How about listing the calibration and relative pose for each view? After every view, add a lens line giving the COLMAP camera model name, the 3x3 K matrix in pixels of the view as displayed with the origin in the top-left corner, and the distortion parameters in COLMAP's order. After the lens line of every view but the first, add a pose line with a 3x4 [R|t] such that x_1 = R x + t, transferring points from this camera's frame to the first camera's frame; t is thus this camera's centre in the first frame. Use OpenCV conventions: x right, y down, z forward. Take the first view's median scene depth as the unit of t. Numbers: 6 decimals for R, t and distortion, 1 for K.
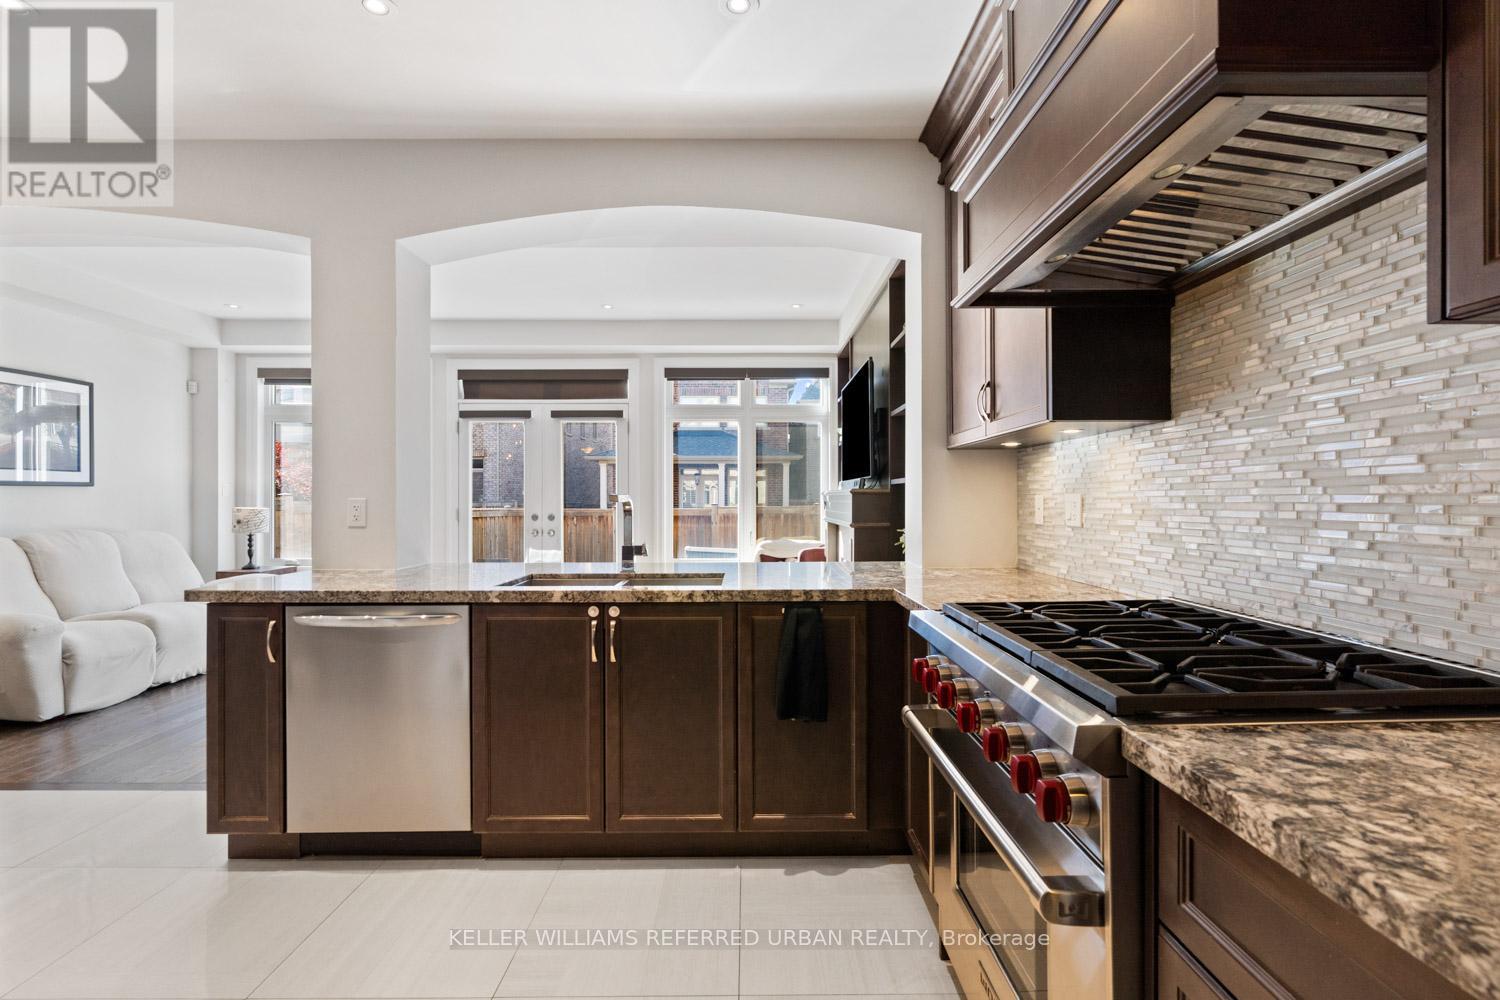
lens RADIAL K [[684.6, 0, 750.0], [0, 684.6, 500.0], [0, 0, 1]] dist [-0.000155, 0.000091]
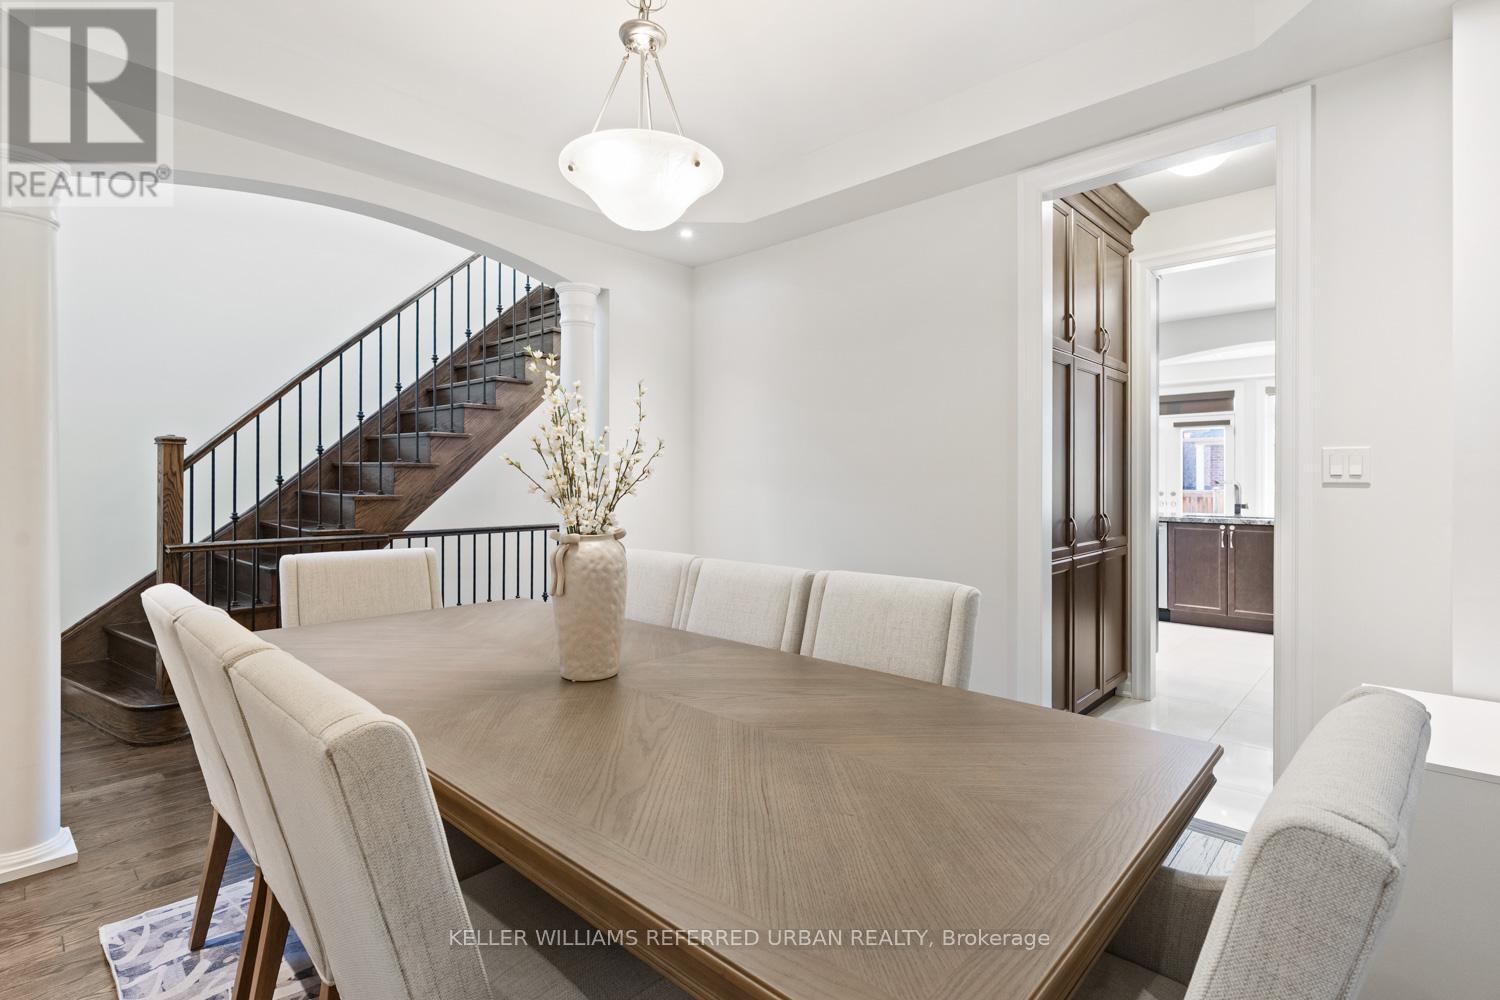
lens RADIAL K [[721.4, 0, 753.3], [0, 721.4, 483.5], [0, 0, 1]] dist [-0.001477, -0.000211]
pose [[0.726886, 0.003571, -0.686748, 0.123107], [-0.001460, 0.999992, 0.003655, -0.001955], [0.686756, -0.001655, 0.726886, -0.770127]]
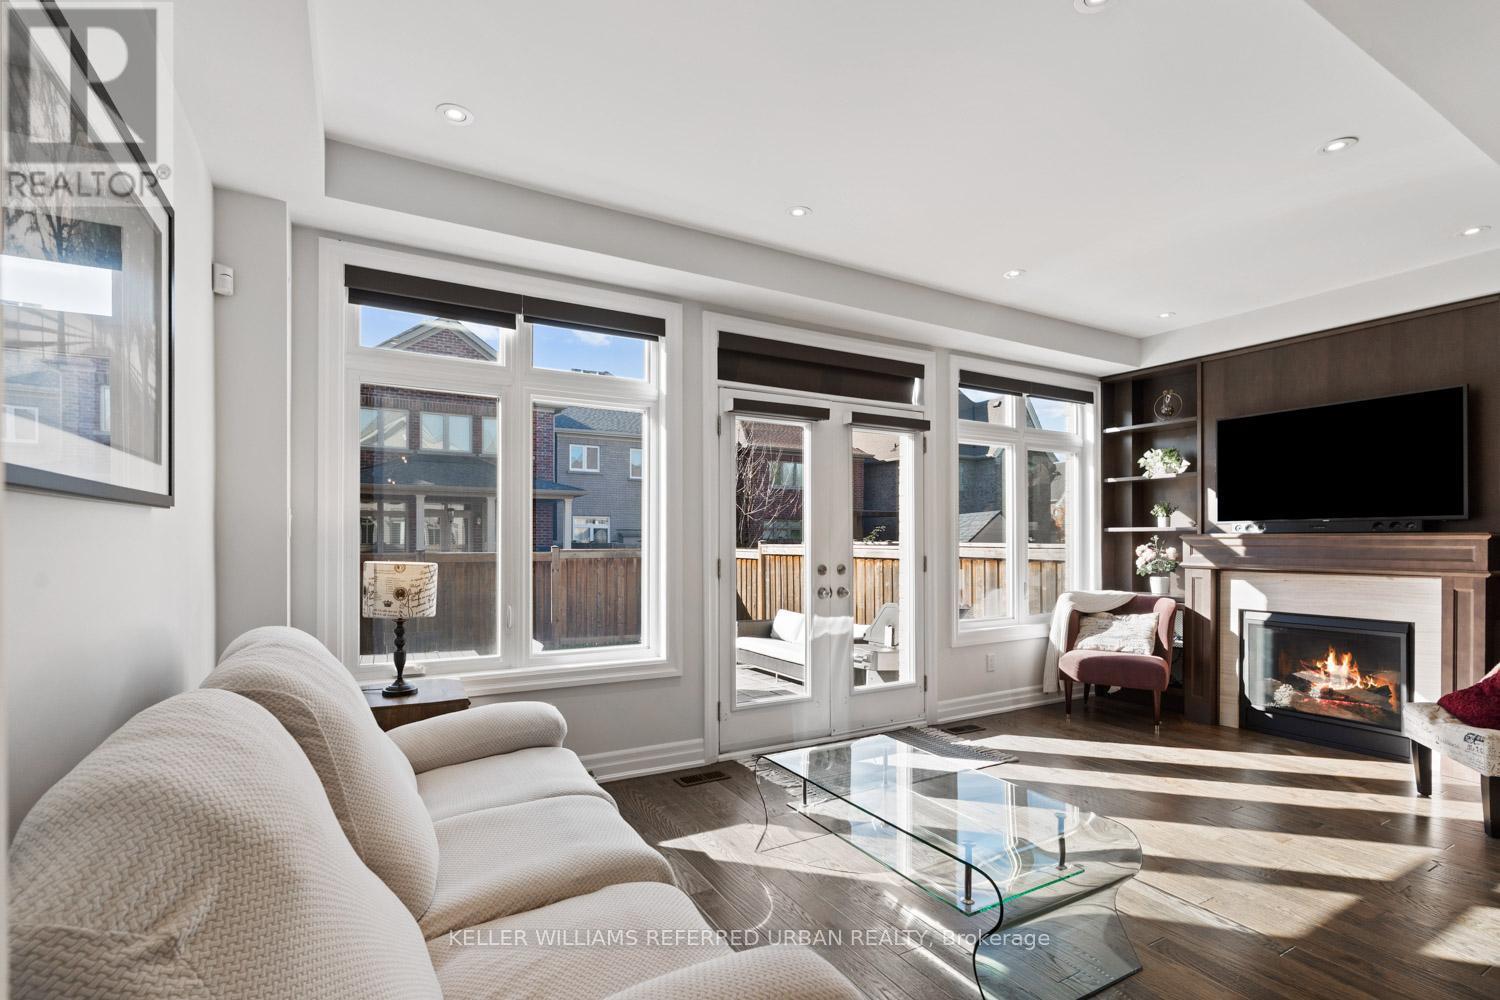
lens RADIAL K [[732.0, 0, 752.2], [0, 732.0, 544.2], [0, 0, 1]] dist [-0.000064, -0.000026]
pose [[0.860793, 0.000471, 0.508955, -0.744691], [-0.001236, 0.999999, 0.001164, -0.000308], [-0.508954, -0.001631, 0.860792, 0.426495]]
